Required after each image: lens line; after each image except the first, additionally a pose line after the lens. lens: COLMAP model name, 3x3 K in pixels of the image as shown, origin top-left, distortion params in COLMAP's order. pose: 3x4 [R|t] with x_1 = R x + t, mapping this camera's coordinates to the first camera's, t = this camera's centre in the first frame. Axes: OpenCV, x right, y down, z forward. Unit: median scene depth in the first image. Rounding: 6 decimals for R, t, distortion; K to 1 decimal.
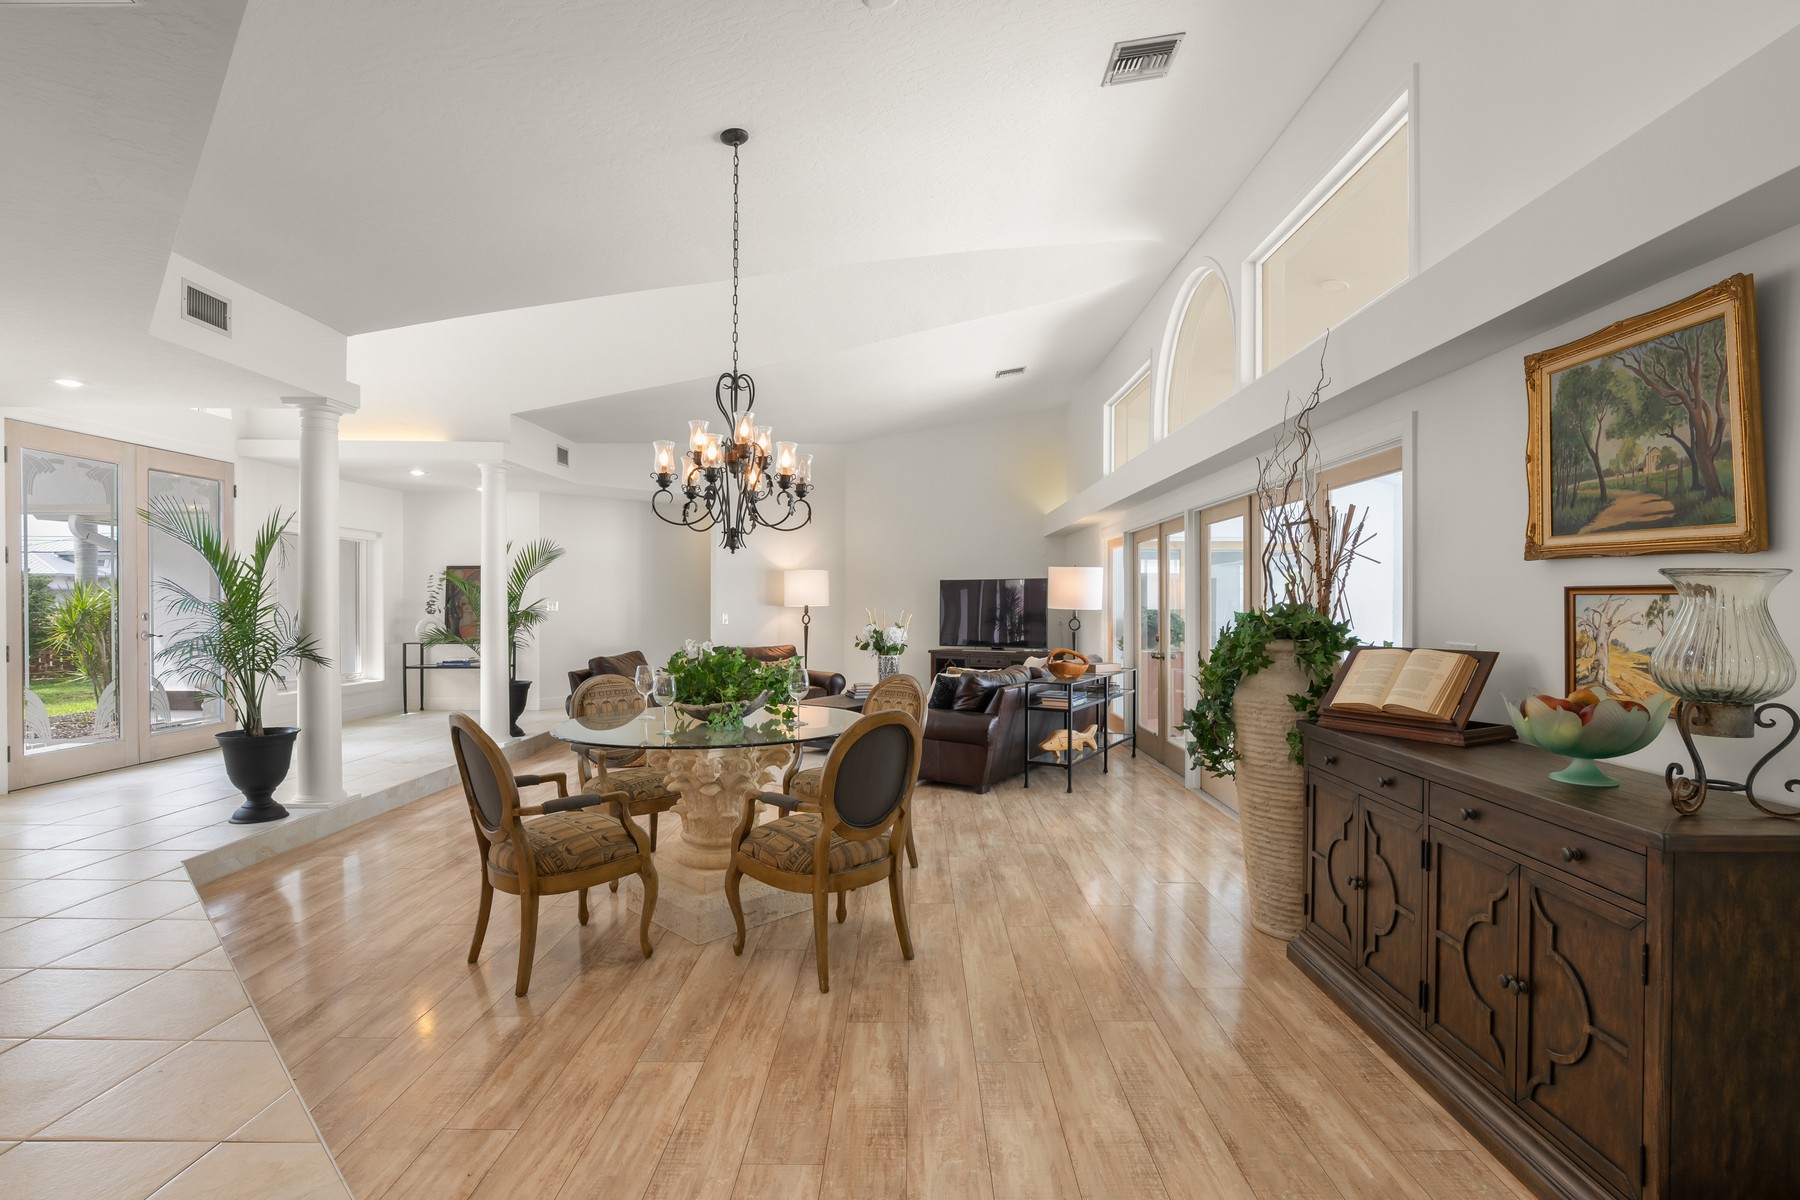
lens RADIAL K [[878.5, 0, 900.0], [0, 878.5, 600.0], [0, 0, 1]] dist [0.004277, 0.000262]
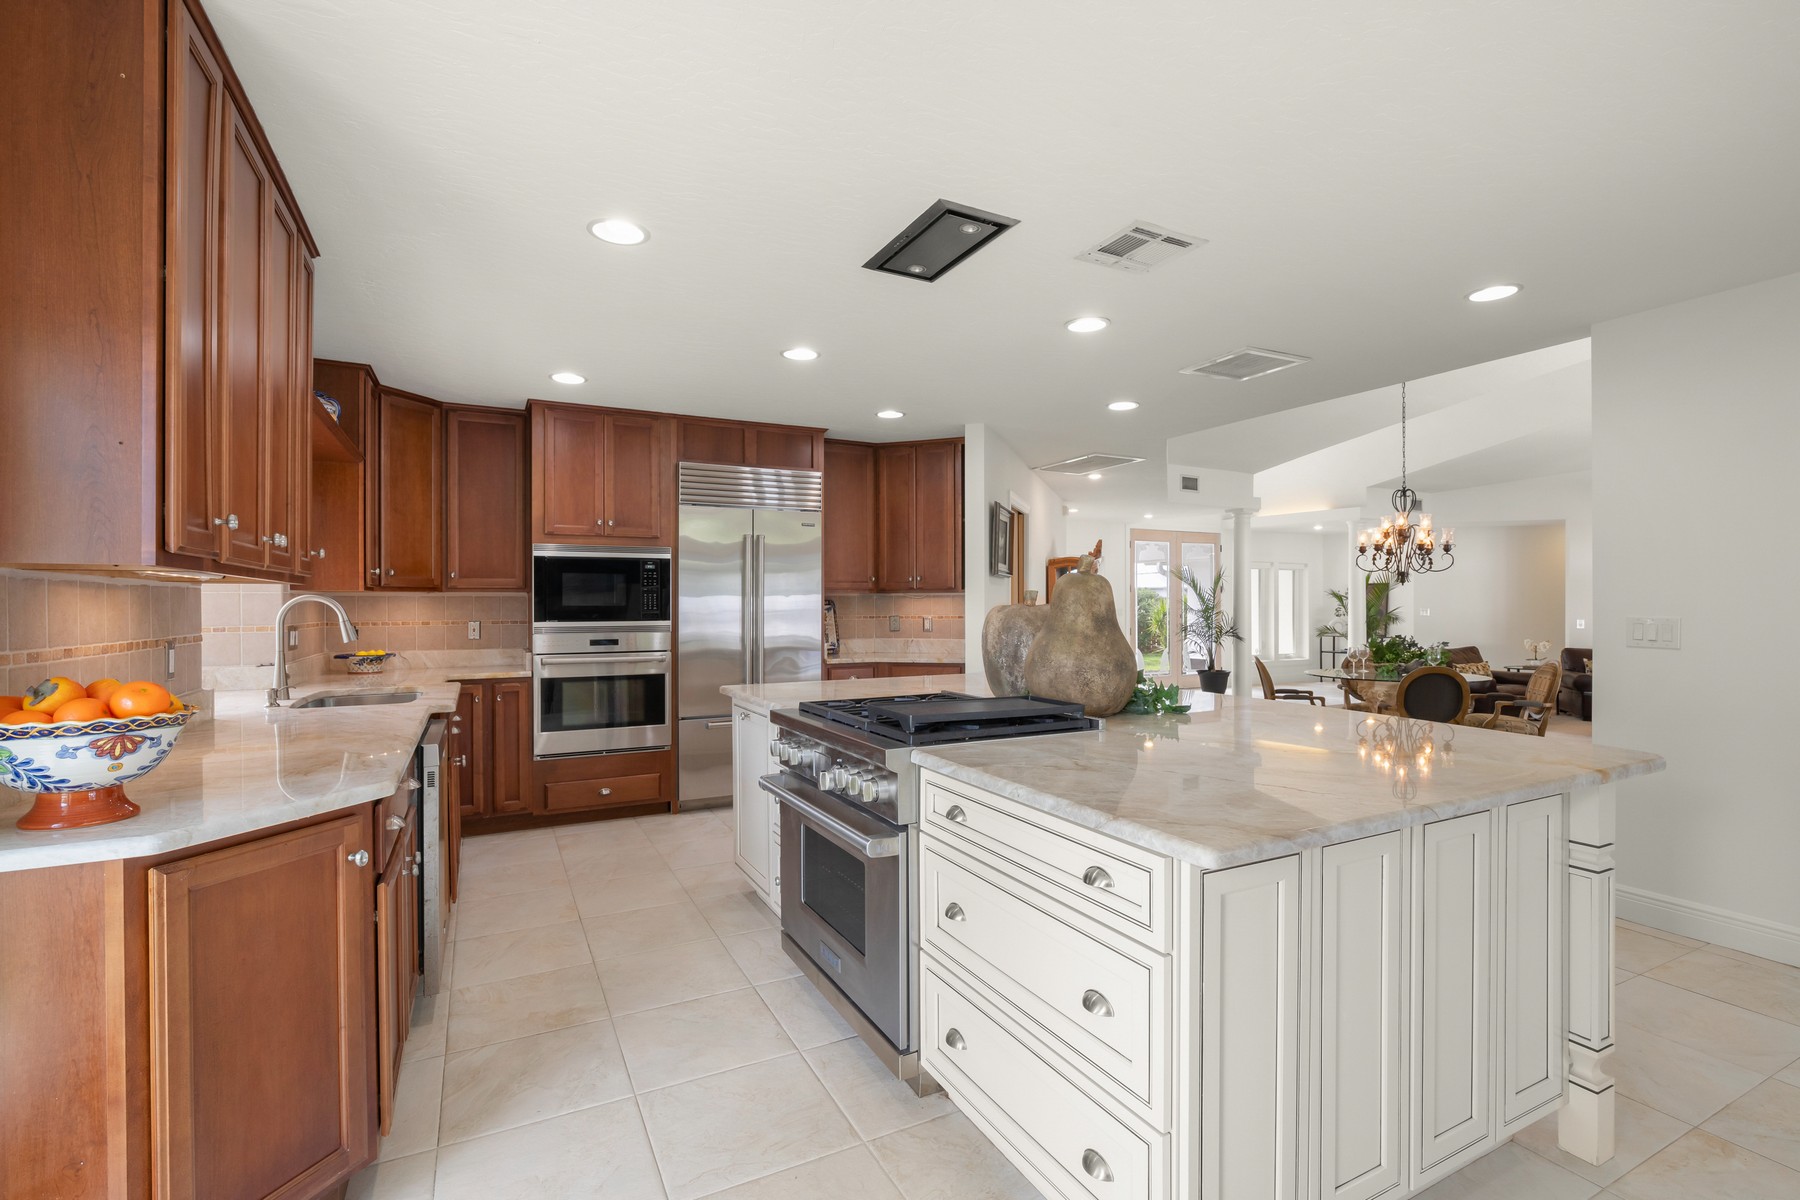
lens RADIAL K [[816.3, 0, 895.3], [0, 816.3, 606.4], [0, 0, 1]] dist [-0.011567, -0.000179]
pose [[0.463416, 0.000575, -0.886141, 0.804556], [0.002217, 0.999996, 0.001809, -0.012874], [0.886138, -0.002803, 0.463413, -0.726428]]
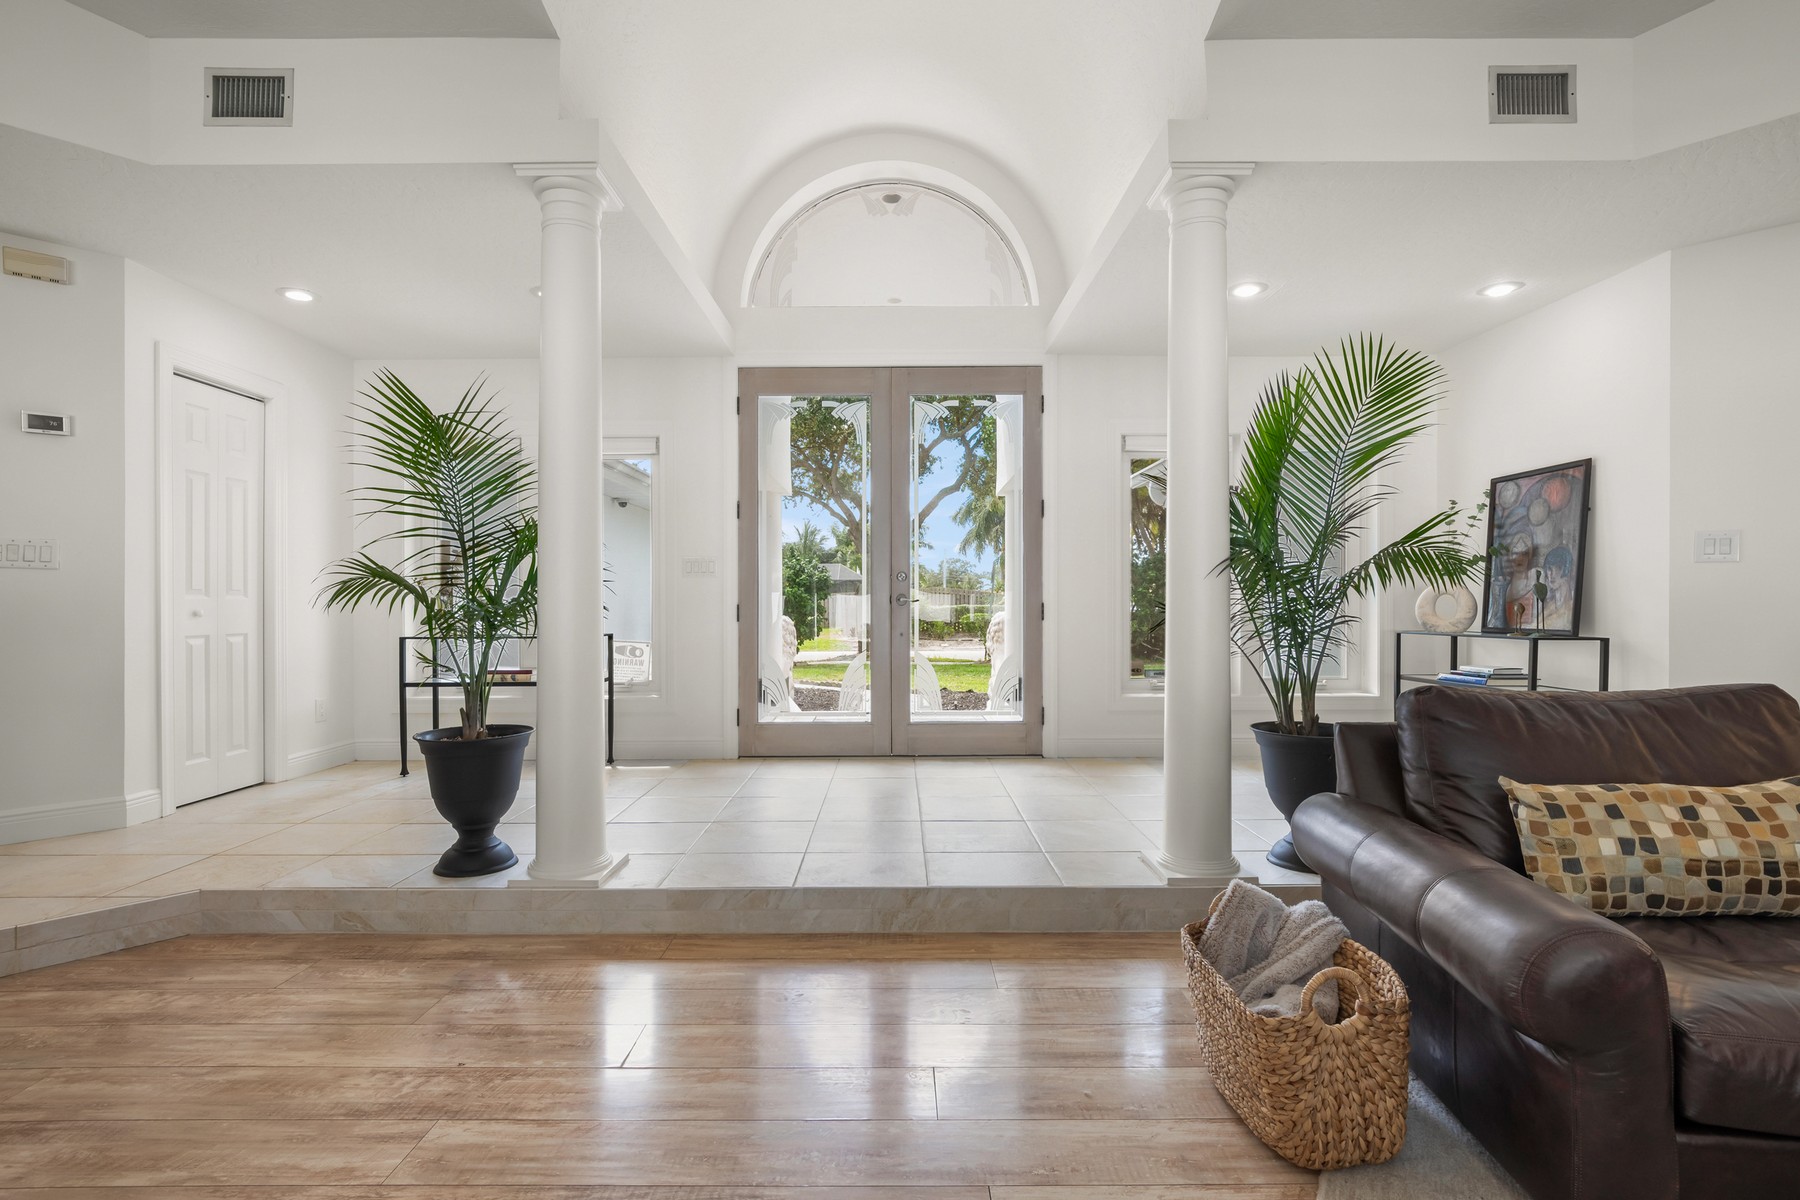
lens RADIAL K [[888.6, 0, 900.0], [0, 888.6, 600.0], [0, 0, 1]] dist [0.000106, -0.000033]
pose [[0.047337, -0.008431, -0.998843, -0.074498], [0.006325, 0.999947, -0.008140, 0.075965], [0.998859, -0.005932, 0.047387, 1.553339]]
